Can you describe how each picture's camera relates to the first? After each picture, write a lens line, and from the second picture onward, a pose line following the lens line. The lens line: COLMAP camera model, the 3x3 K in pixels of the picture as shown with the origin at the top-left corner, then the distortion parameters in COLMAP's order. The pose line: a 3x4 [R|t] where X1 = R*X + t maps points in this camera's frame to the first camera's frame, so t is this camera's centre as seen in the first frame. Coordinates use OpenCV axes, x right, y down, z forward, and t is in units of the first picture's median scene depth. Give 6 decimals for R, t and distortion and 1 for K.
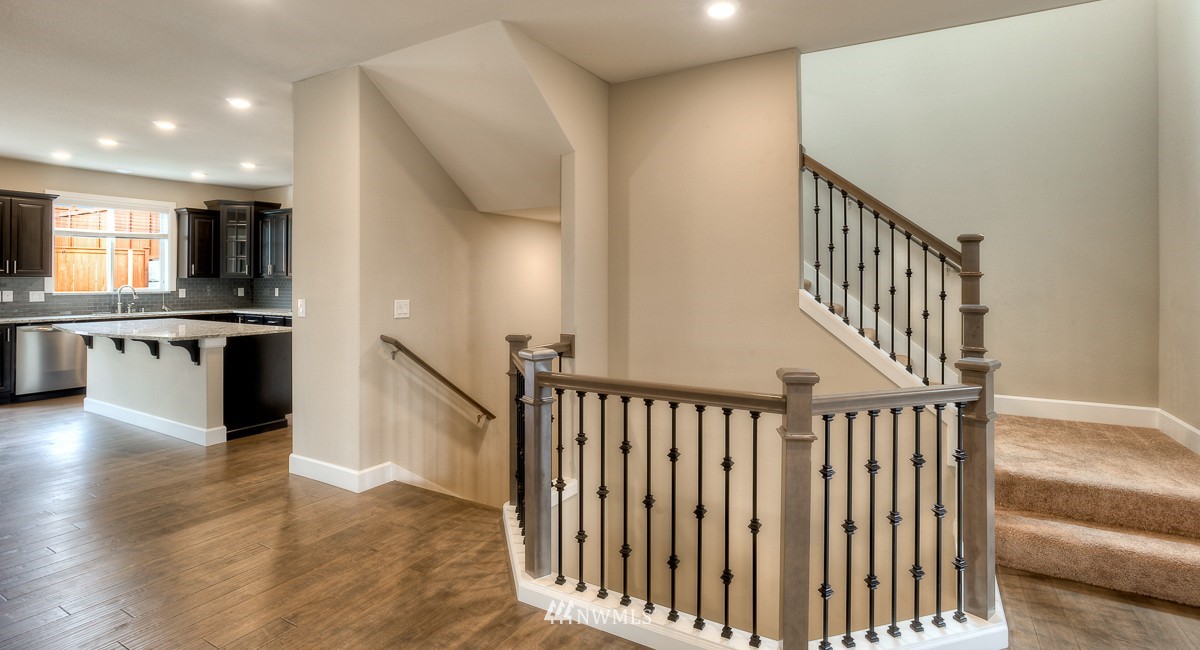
lens RADIAL K [[580.6, 0, 623.6], [0, 580.6, 276.6], [0, 0, 1]] dist [-0.000678, 0.004424]
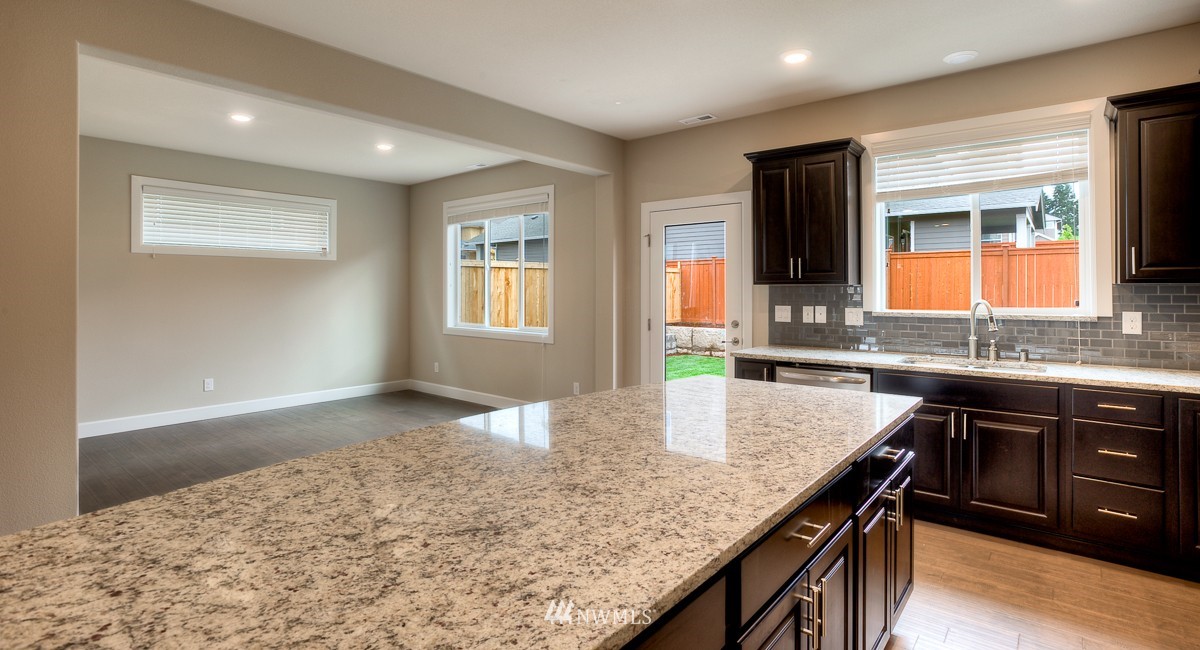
lens RADIAL K [[580.6, 0, 620.1], [0, 580.6, 289.5], [0, 0, 1]] dist [-0.000678, 0.004424]
pose [[-0.128594, 0.000929, -0.991697, -0.336594], [0.006692, 0.999978, 0.000069, 0.003956], [0.991675, -0.006627, -0.128598, 0.731790]]
